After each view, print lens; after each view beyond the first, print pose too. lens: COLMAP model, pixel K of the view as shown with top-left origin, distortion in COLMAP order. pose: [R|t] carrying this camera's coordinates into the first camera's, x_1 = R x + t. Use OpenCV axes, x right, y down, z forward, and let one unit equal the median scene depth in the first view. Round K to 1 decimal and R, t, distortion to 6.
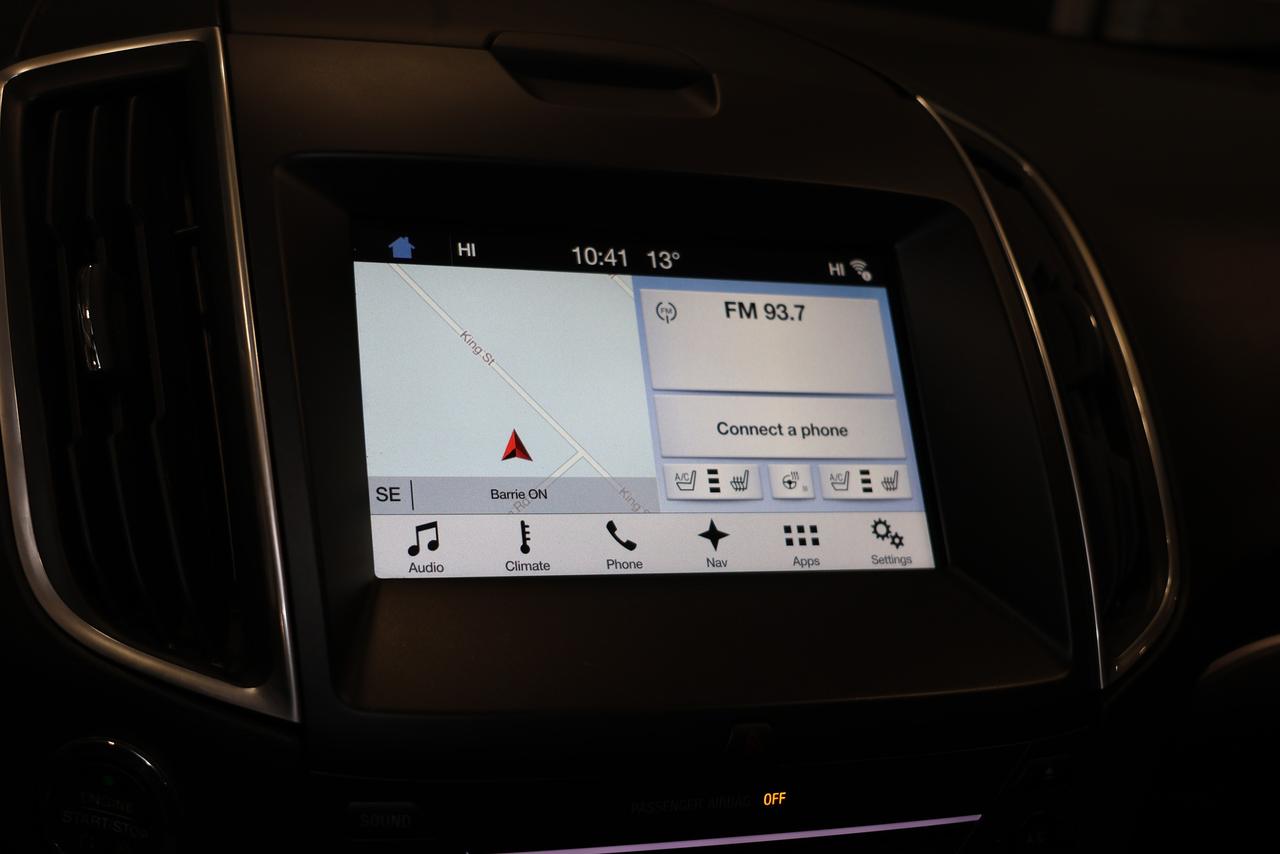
lens RADIAL K [[1767.9, 0, 639.9], [0, 1767.9, 408.4], [0, 0, 1]] dist [-0.007080, 0.000000]
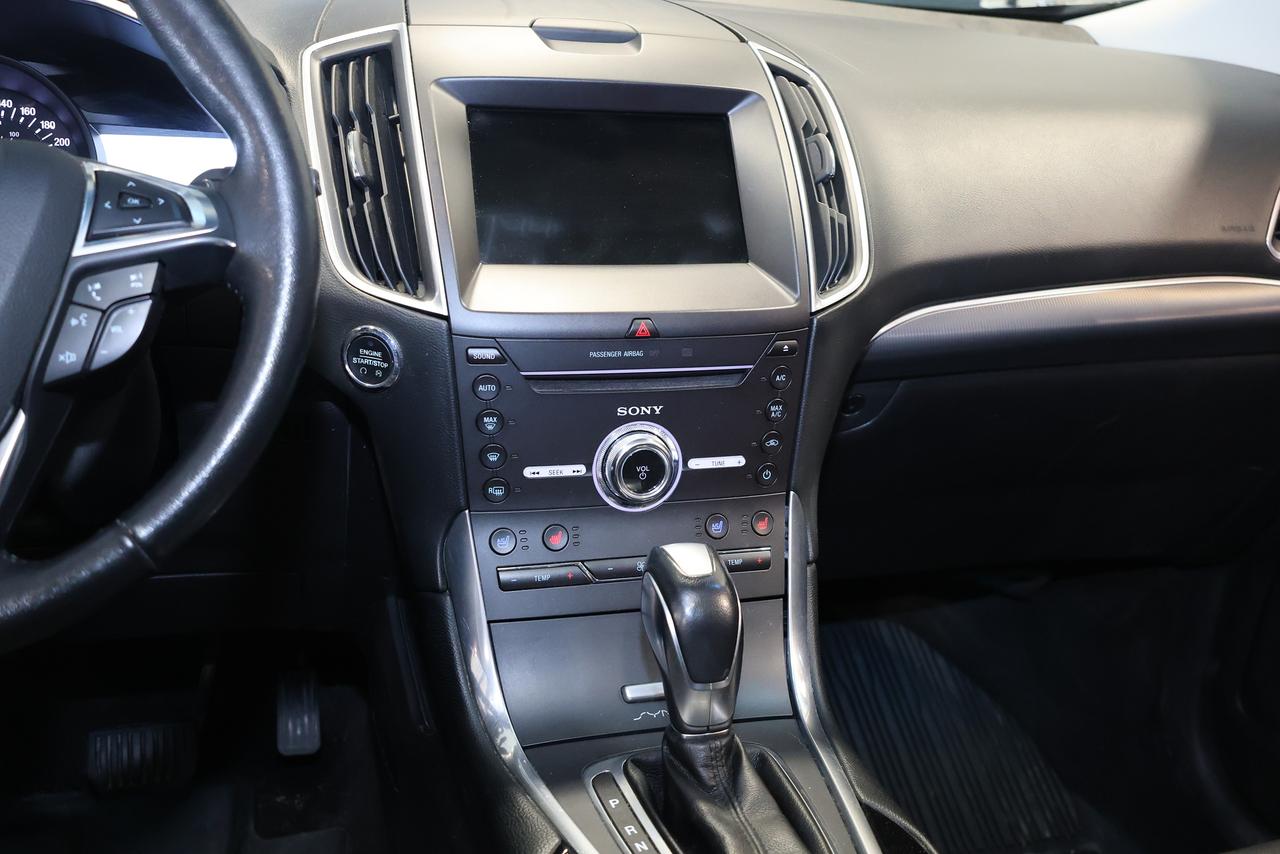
lens RADIAL K [[1266.1, 0, 654.0], [0, 1266.1, 418.6], [0, 0, 1]] dist [-0.029365, 0.000000]
pose [[0.996857, -0.025174, -0.075118, 0.174439], [0.032062, 0.995248, 0.091942, 0.137916], [0.072446, -0.094061, 0.992927, -0.573778]]
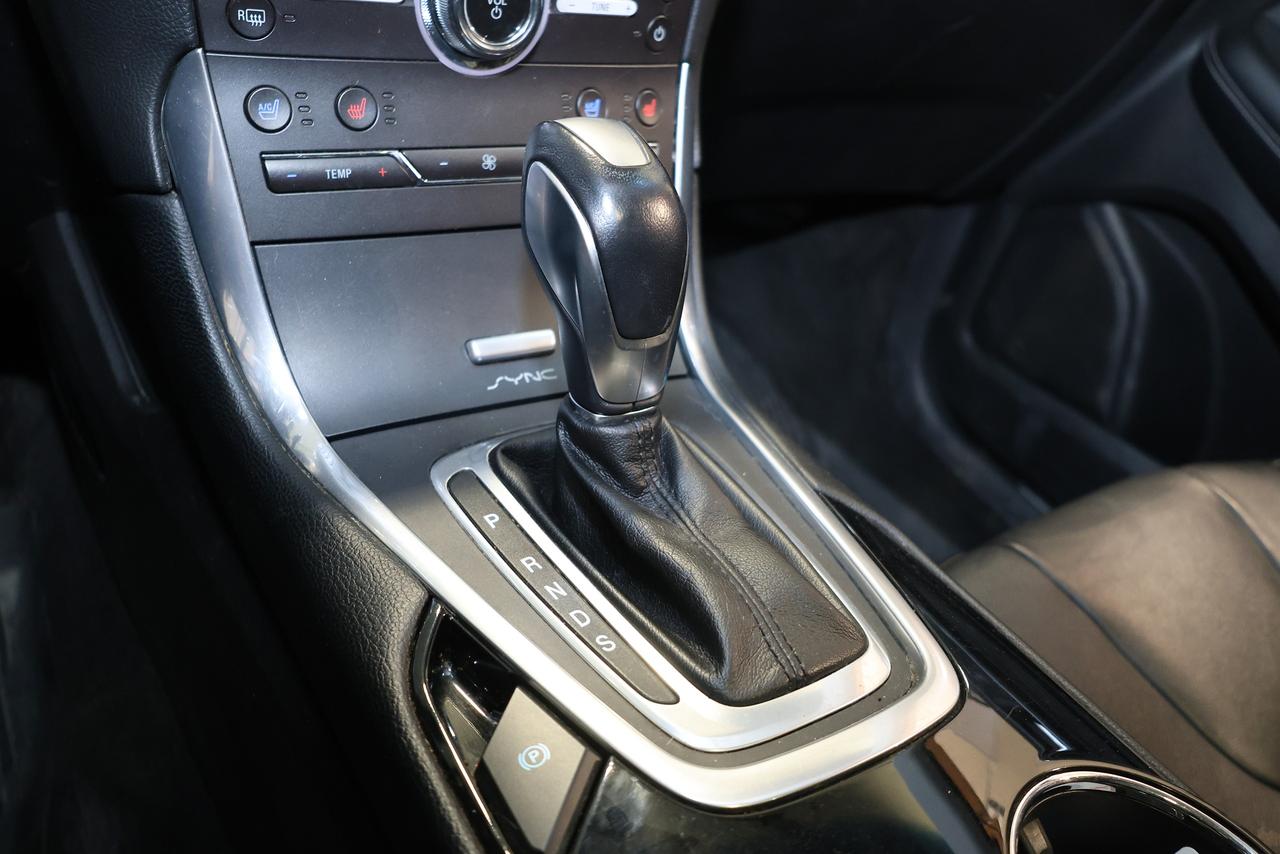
lens RADIAL K [[1029.5, 0, 647.9], [0, 1029.5, 421.1], [0, 0, 1]] dist [0.001852, 0.010299]
pose [[0.972233, -0.045968, 0.229455, -0.030438], [-0.048570, 0.919526, 0.390015, 0.315121], [-0.228918, -0.390331, 0.891761, 0.067666]]
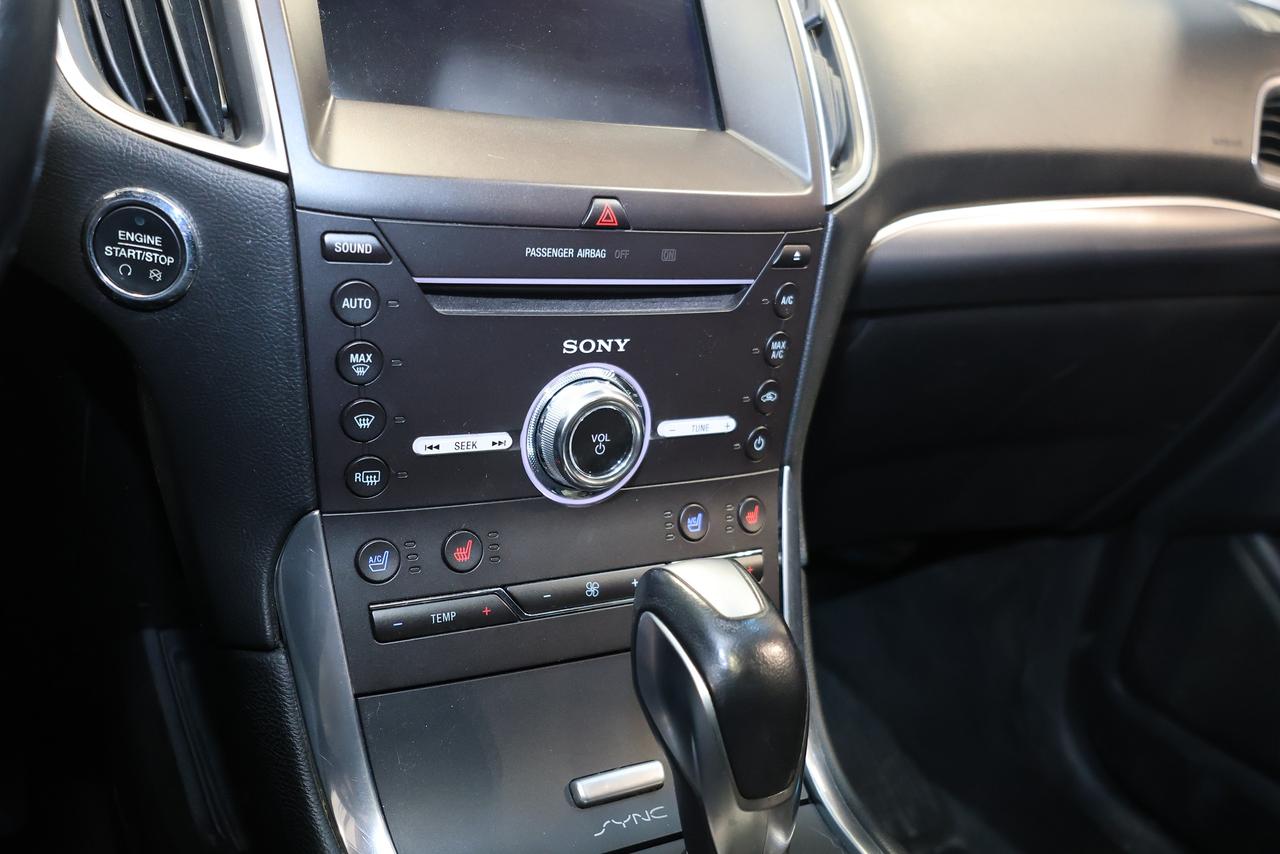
lens RADIAL K [[1165.4, 0, 643.7], [0, 1165.4, 420.7], [0, 0, 1]] dist [0.008893, 0.000000]
pose [[0.985911, -0.029114, 0.164716, -0.060885], [0.007142, 0.991165, 0.132443, 0.204824], [-0.167116, -0.129400, 0.977409, 0.037662]]
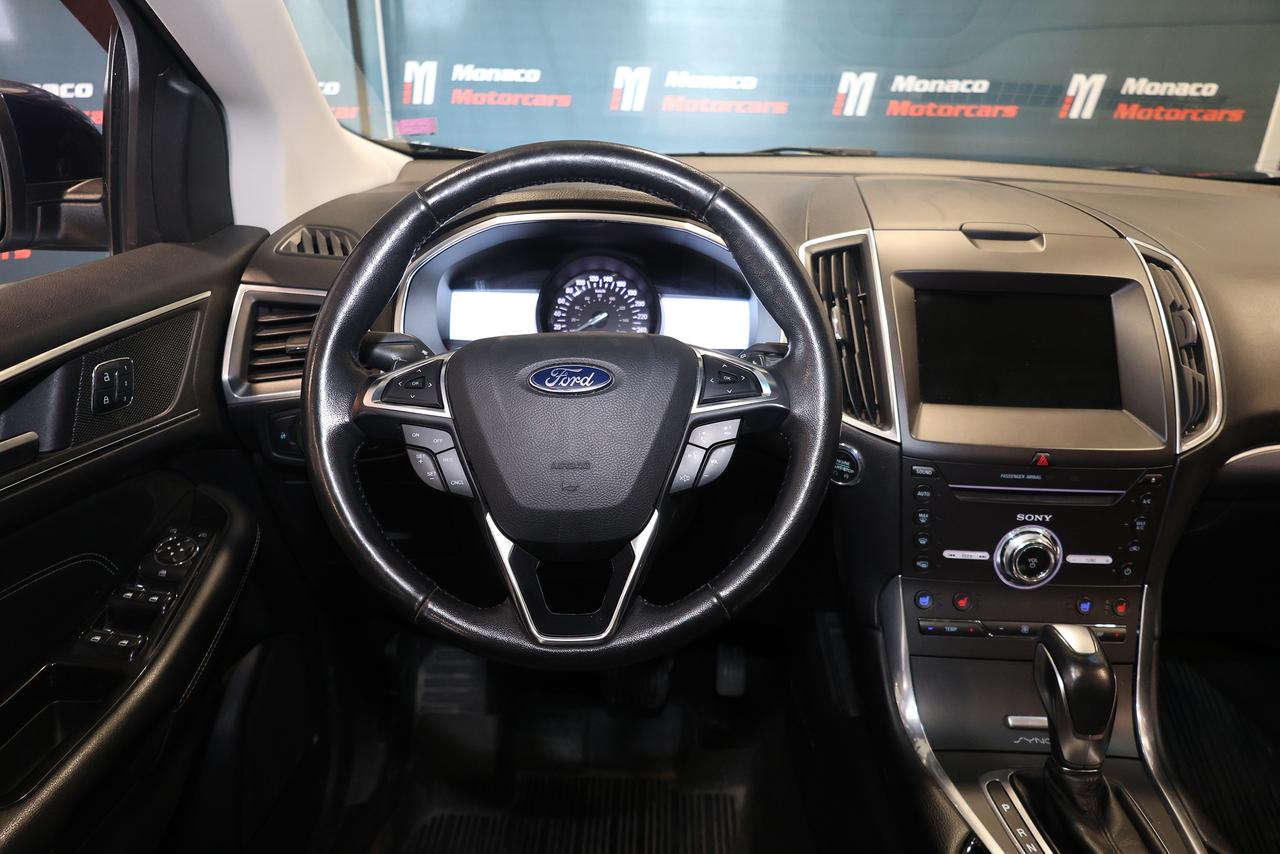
lens RADIAL K [[893.6, 0, 632.6], [0, 893.6, 420.2], [0, 0, 1]] dist [-0.010577, 0.003476]
pose [[0.922616, 0.045874, -0.382982, -0.006173], [-0.014134, 0.996257, 0.085283, -0.005037], [0.385460, -0.073270, 0.919811, -0.661772]]
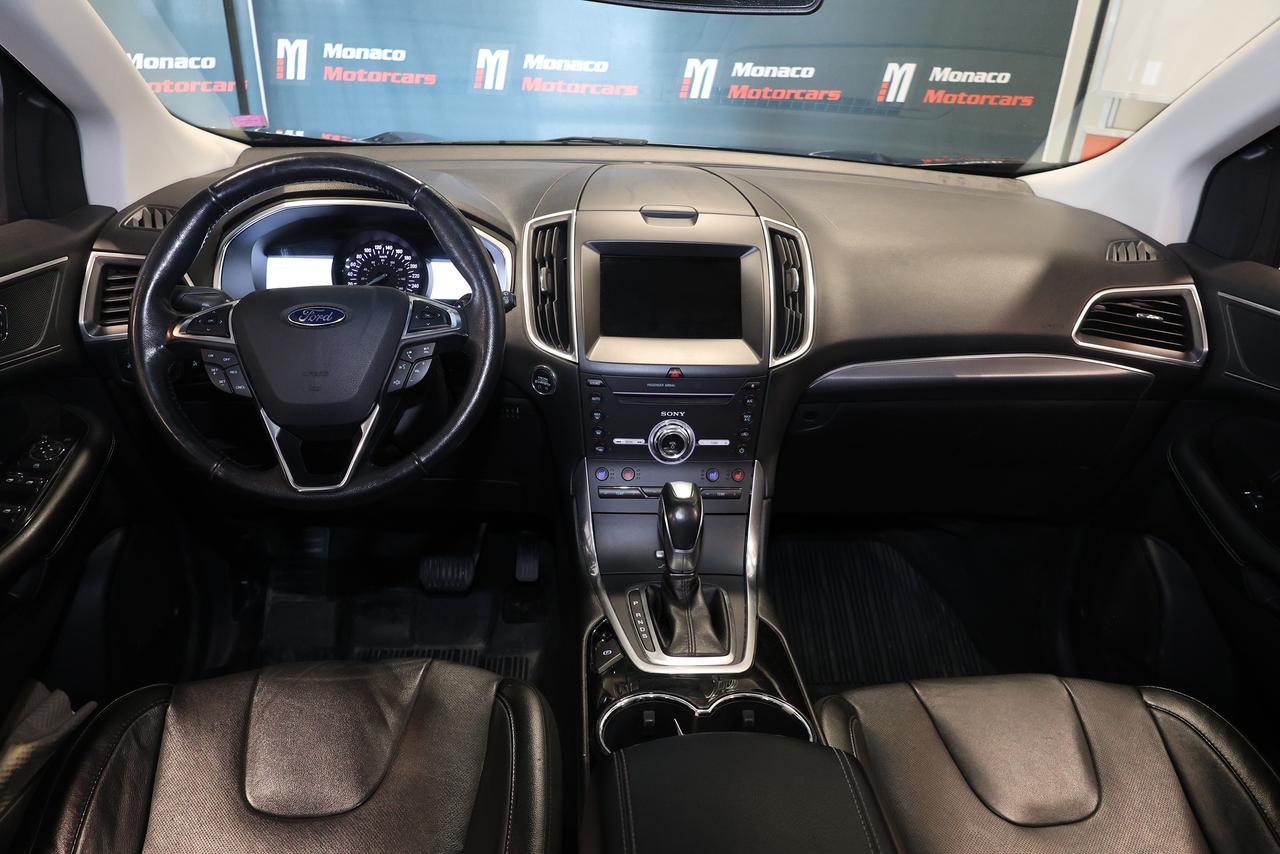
lens RADIAL K [[893.6, 0, 641.1], [0, 893.6, 419.3], [0, 0, 1]] dist [-0.010577, 0.003476]
pose [[0.955151, 0.042632, -0.293034, 0.582667], [-0.007085, 0.992589, 0.121314, 0.025784], [0.296034, -0.113797, 0.948374, -1.091843]]
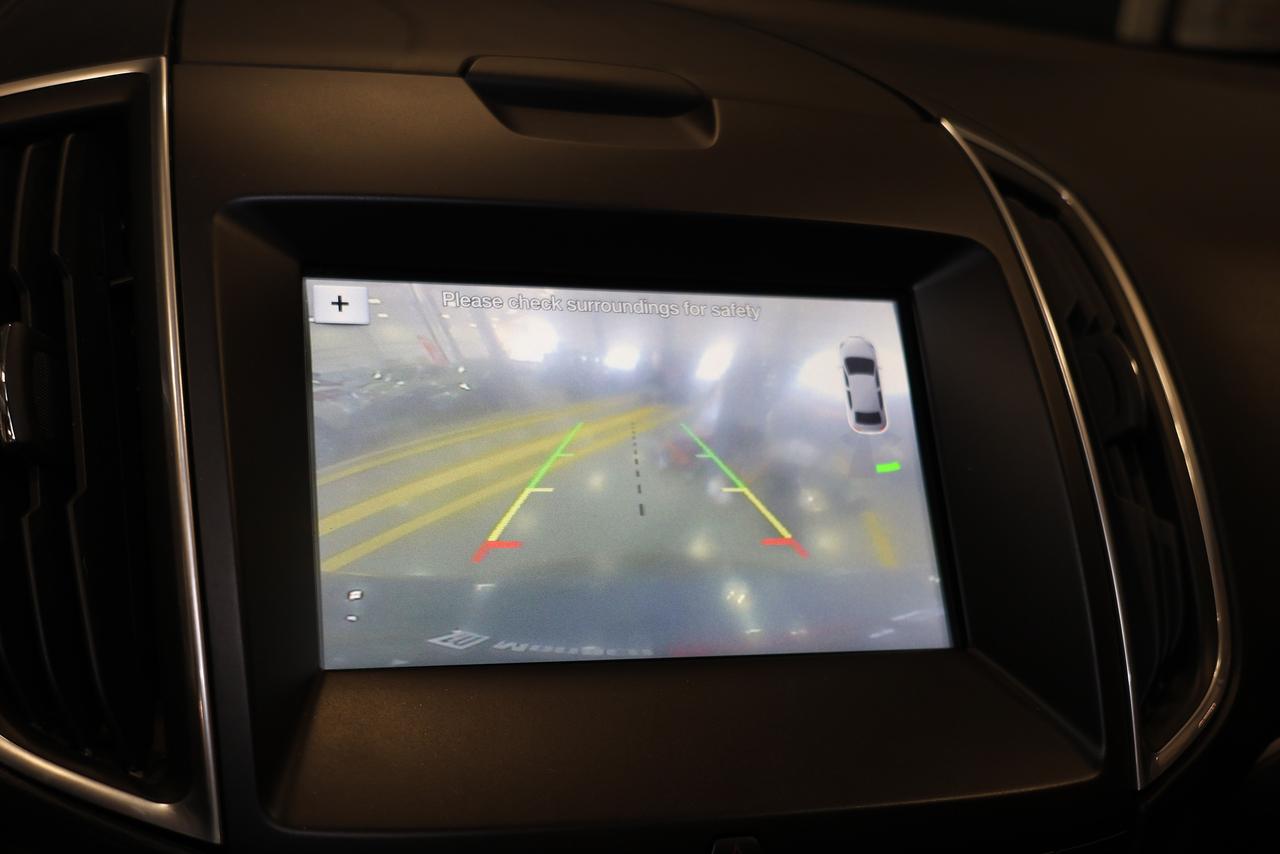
lens RADIAL K [[1767.9, 0, 641.4], [0, 1767.9, 425.7], [0, 0, 1]] dist [-0.007080, 0.000000]
pose [[0.999135, -0.004901, -0.041285, 0.046103], [0.005100, 0.999976, 0.004730, -0.028504], [0.041261, -0.004936, 0.999136, 0.096441]]
